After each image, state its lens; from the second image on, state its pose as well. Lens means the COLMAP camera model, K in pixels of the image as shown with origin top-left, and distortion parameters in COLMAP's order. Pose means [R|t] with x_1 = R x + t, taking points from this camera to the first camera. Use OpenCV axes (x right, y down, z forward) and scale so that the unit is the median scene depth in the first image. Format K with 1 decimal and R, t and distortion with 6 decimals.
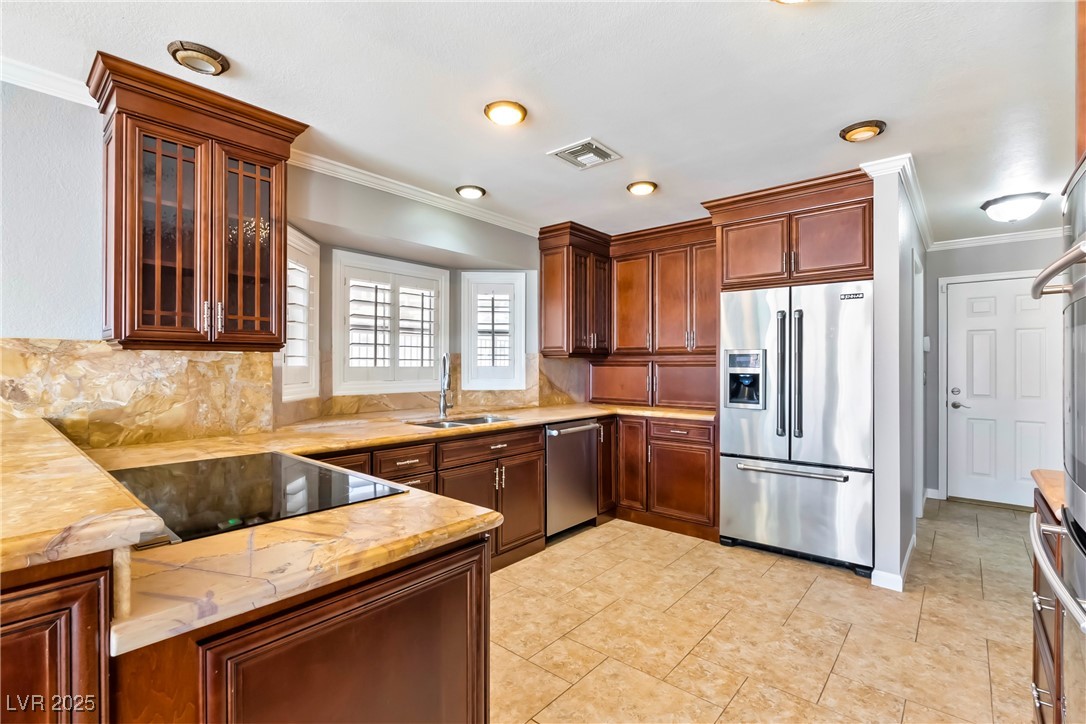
lens RADIAL K [[499.9, 0, 542.1], [0, 499.9, 367.8], [0, 0, 1]] dist [-0.005822, -0.000499]
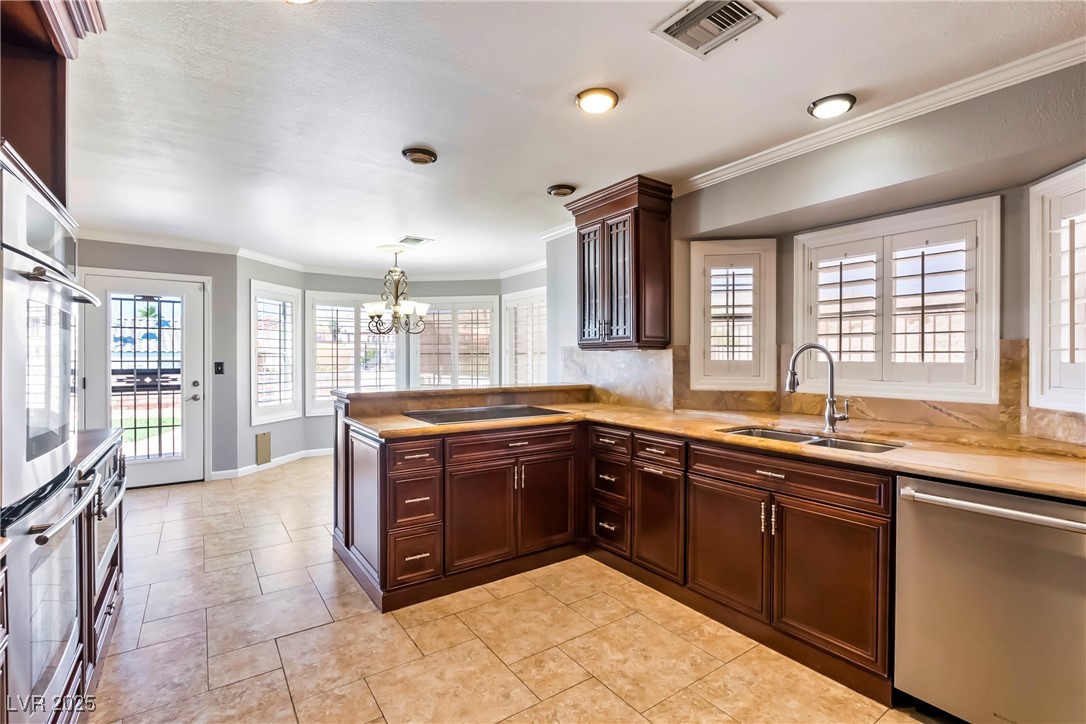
lens RADIAL K [[497.7, 0, 537.1], [0, 497.7, 361.6], [0, 0, 1]] dist [-0.001422, -0.000317]
pose [[-0.258440, 0.003378, -0.966021, 0.588816], [-0.010071, 0.999930, 0.006191, -0.002682], [0.965975, 0.011329, -0.258388, 0.744665]]
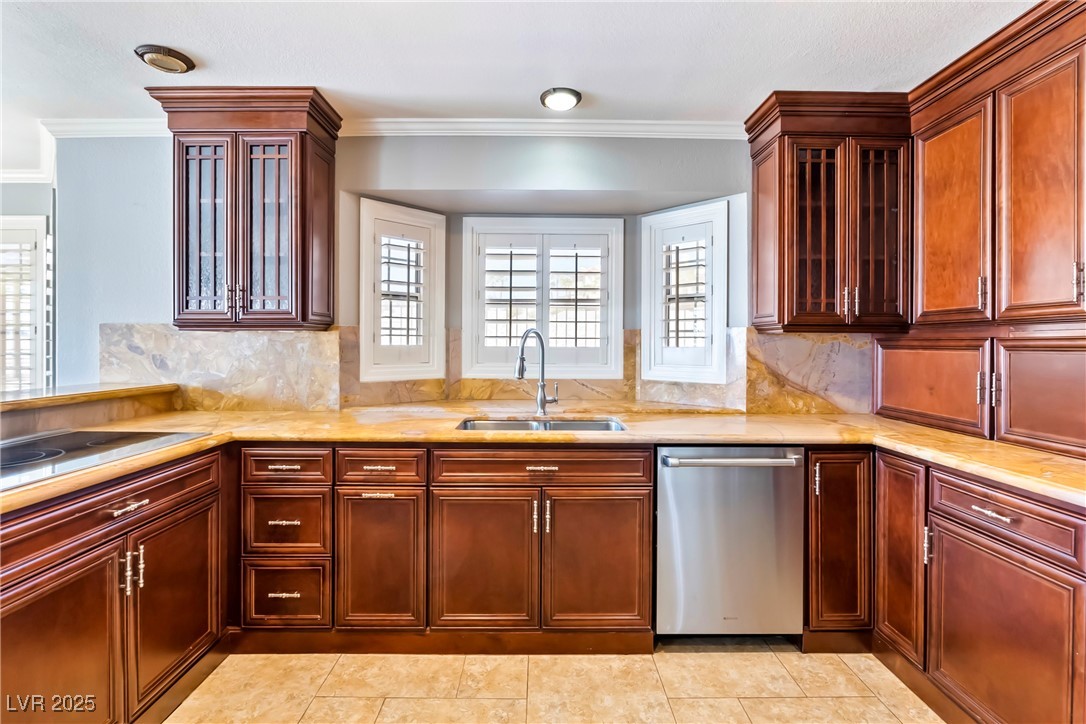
lens RADIAL K [[507.7, 0, 543.7], [0, 507.7, 345.0], [0, 0, 1]] dist [-0.003805, 0.000064]
pose [[0.653792, 0.003193, -0.756668, 0.365065], [-0.008170, 0.999963, -0.002840, -0.002904], [0.756630, 0.008038, 0.653794, 0.485899]]
